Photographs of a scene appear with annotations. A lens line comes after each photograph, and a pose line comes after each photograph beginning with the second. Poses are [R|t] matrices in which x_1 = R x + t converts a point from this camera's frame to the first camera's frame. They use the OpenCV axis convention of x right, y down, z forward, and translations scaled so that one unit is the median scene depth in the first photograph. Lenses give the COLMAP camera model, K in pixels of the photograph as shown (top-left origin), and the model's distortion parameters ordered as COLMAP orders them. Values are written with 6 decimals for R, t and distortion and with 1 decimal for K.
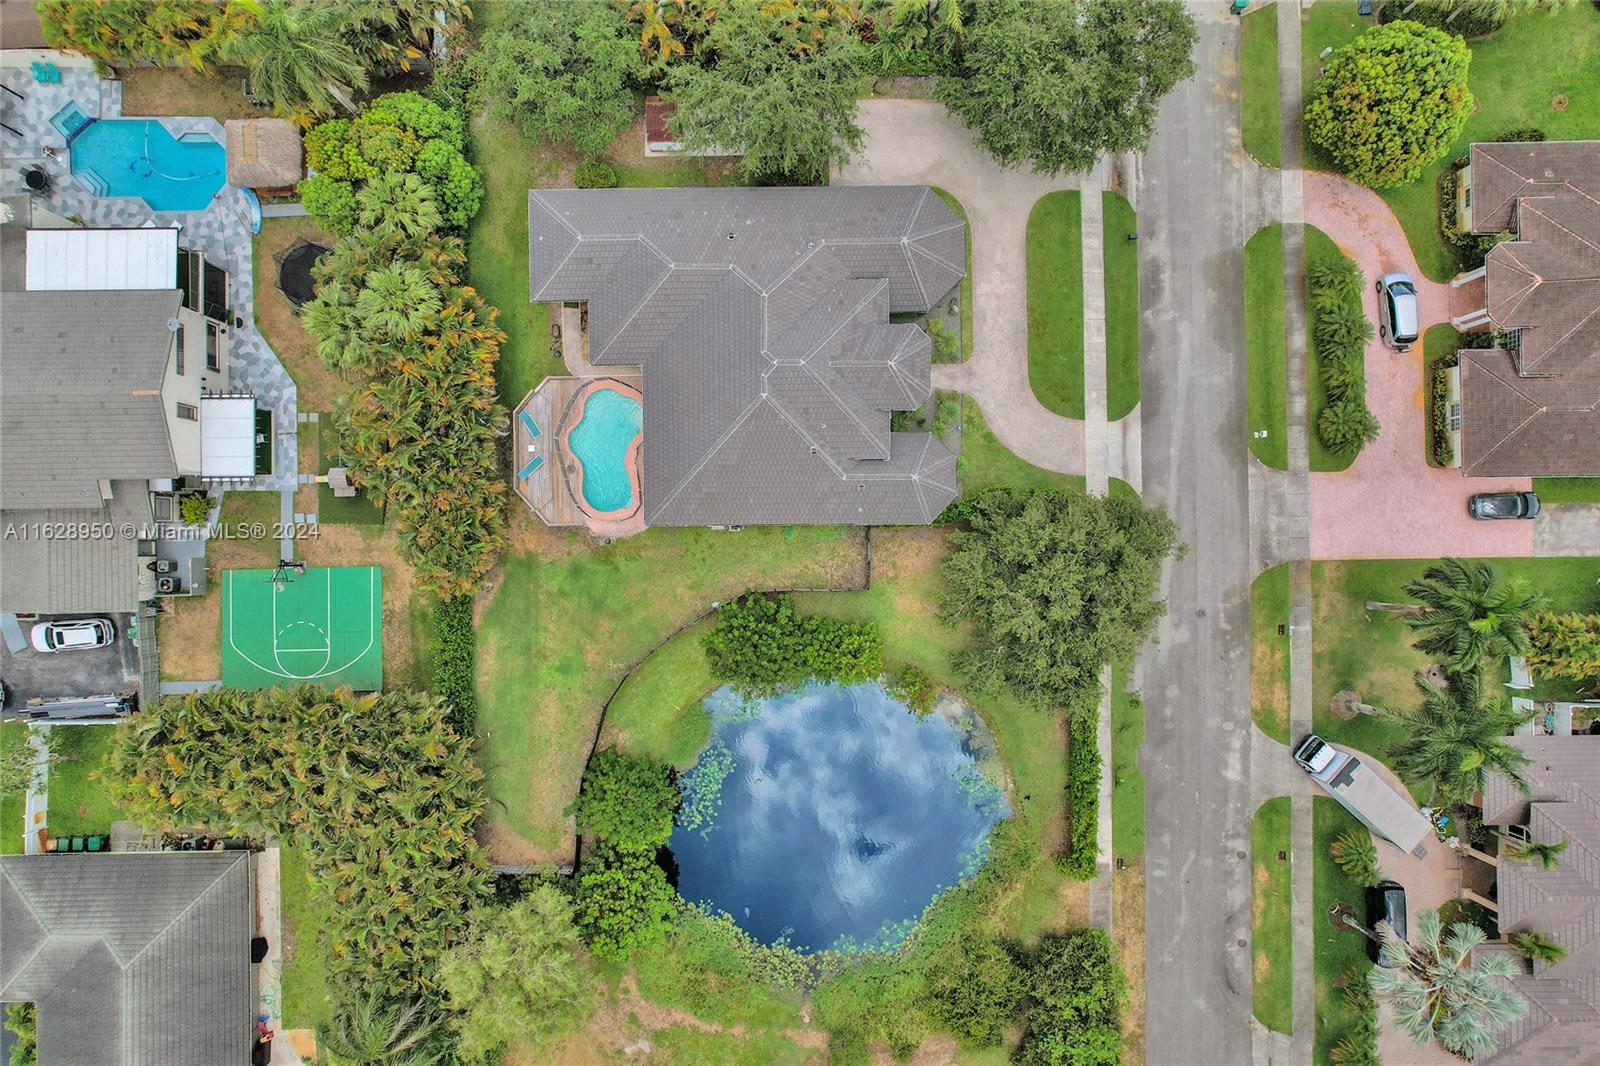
lens RADIAL K [[1027.9, 0, 793.5], [0, 1027.9, 536.1], [0, 0, 1]] dist [-0.064756, 0.053437]
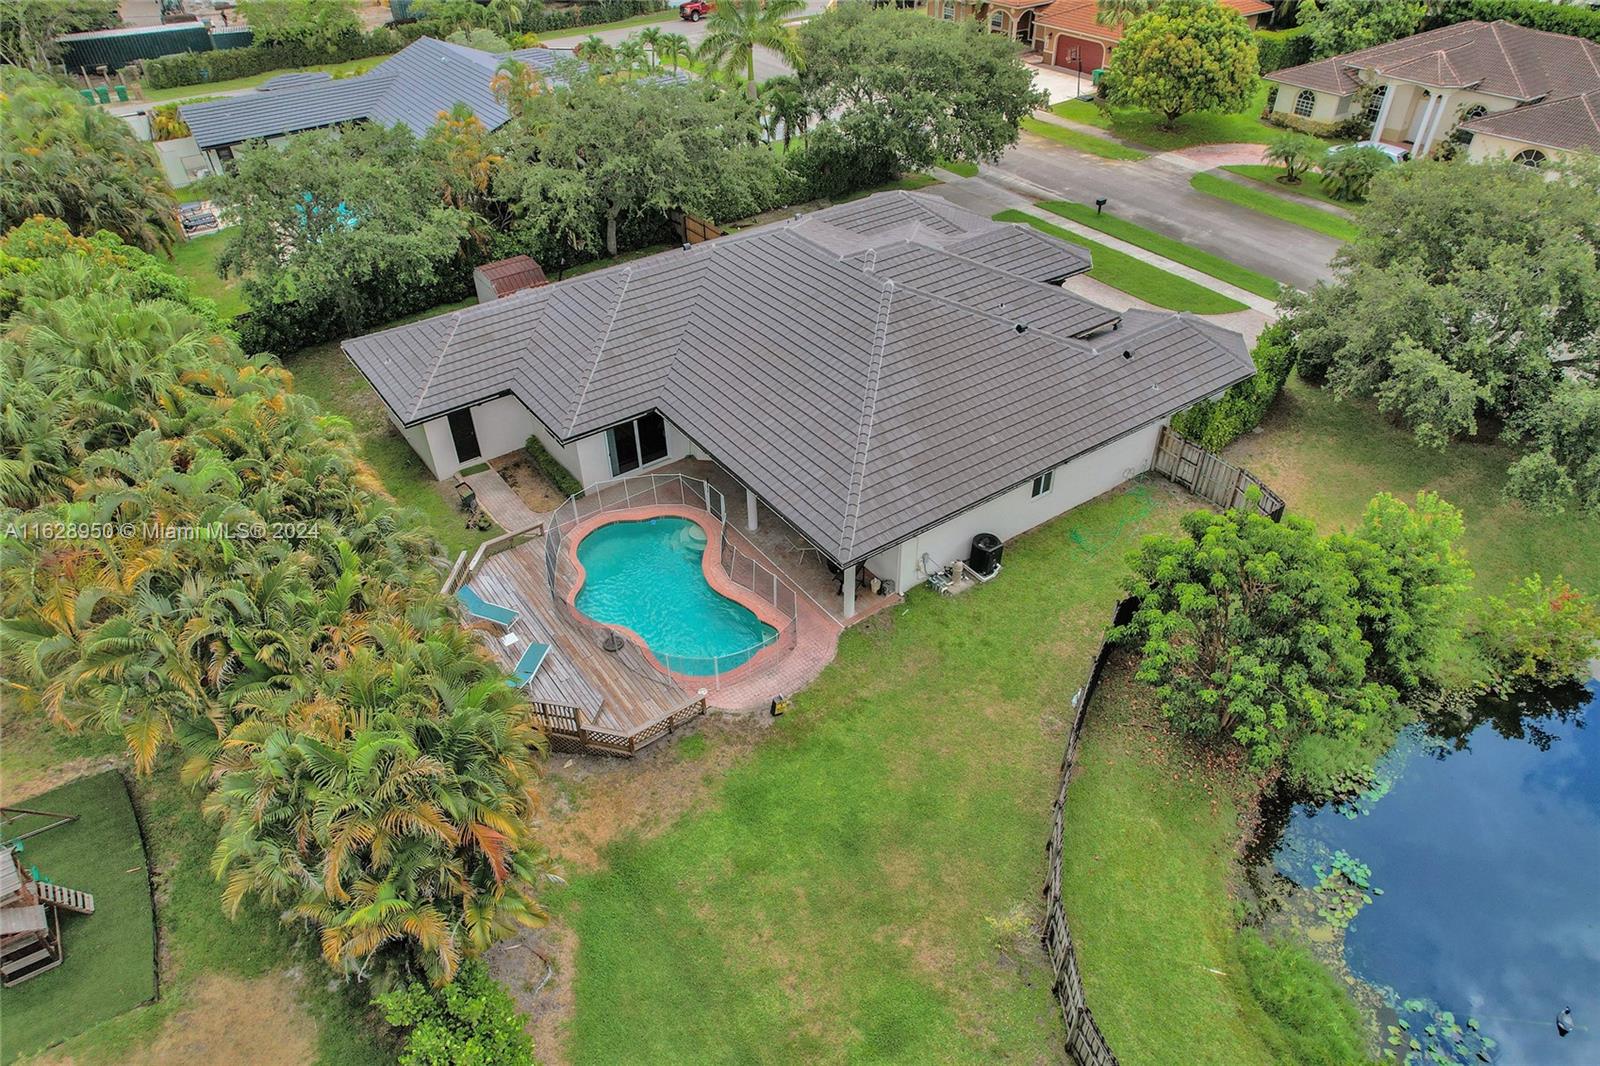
lens RADIAL K [[1027.9, 0, 804.7], [0, 1027.9, 540.4], [0, 0, 1]] dist [-0.064756, 0.053437]
pose [[0.819645, -0.364390, 0.442042, -0.321925], [0.572689, 0.501732, -0.648300, 0.236489], [0.014448, 0.784529, 0.619924, 0.690816]]
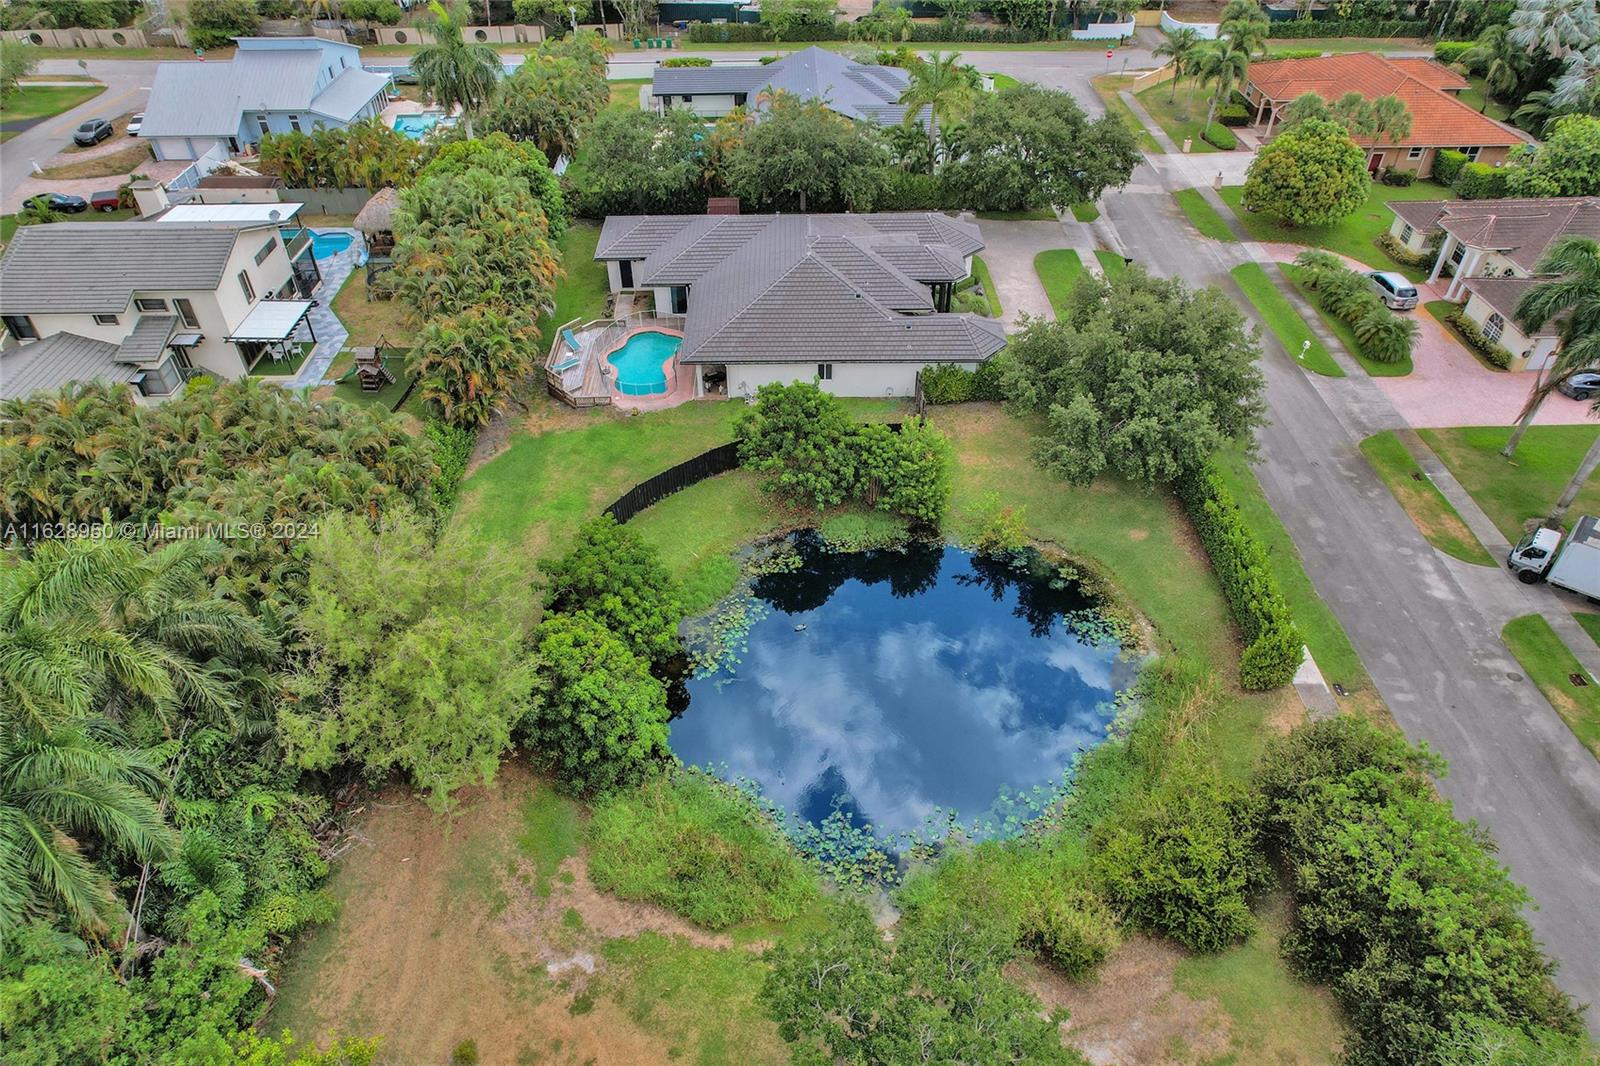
lens RADIAL K [[1027.9, 0, 803.5], [0, 1027.9, 543.3], [0, 0, 1]] dist [-0.064756, 0.053437]
pose [[0.999973, -0.007284, 0.000191, -0.031709], [0.004882, 0.650234, -0.759718, 0.765471], [0.005409, 0.759699, 0.650253, 0.490521]]
